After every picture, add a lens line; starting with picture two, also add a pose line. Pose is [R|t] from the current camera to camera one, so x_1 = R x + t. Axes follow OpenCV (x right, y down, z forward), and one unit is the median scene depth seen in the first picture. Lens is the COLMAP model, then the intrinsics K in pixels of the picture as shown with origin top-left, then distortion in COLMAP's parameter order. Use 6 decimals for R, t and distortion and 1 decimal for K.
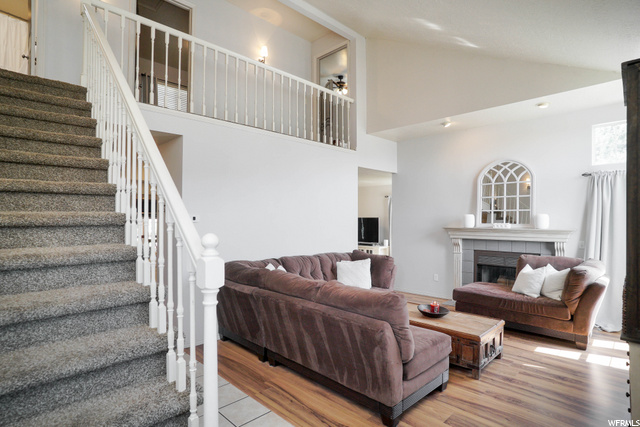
lens RADIAL K [[331.0, 0, 320.0], [0, 331.0, 213.5], [0, 0, 1]] dist [-0.082235, 0.044010]
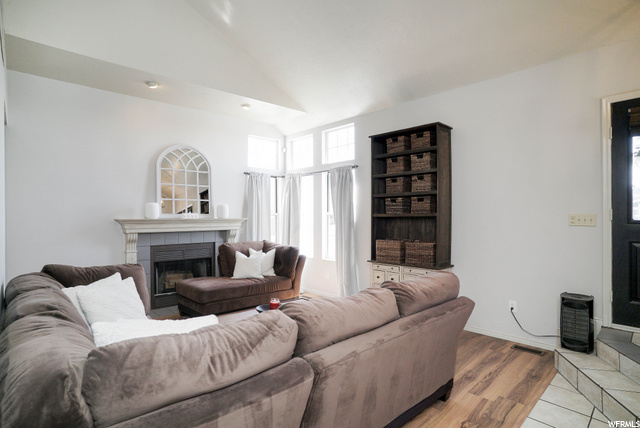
lens RADIAL K [[331.0, 0, 320.0], [0, 331.0, 214.0], [0, 0, 1]] dist [-0.082235, 0.044010]
pose [[0.018387, -0.006824, 0.999808, -0.355628], [-0.018723, 0.999799, 0.007169, 0.017377], [-0.999656, -0.018851, 0.018255, 0.572793]]
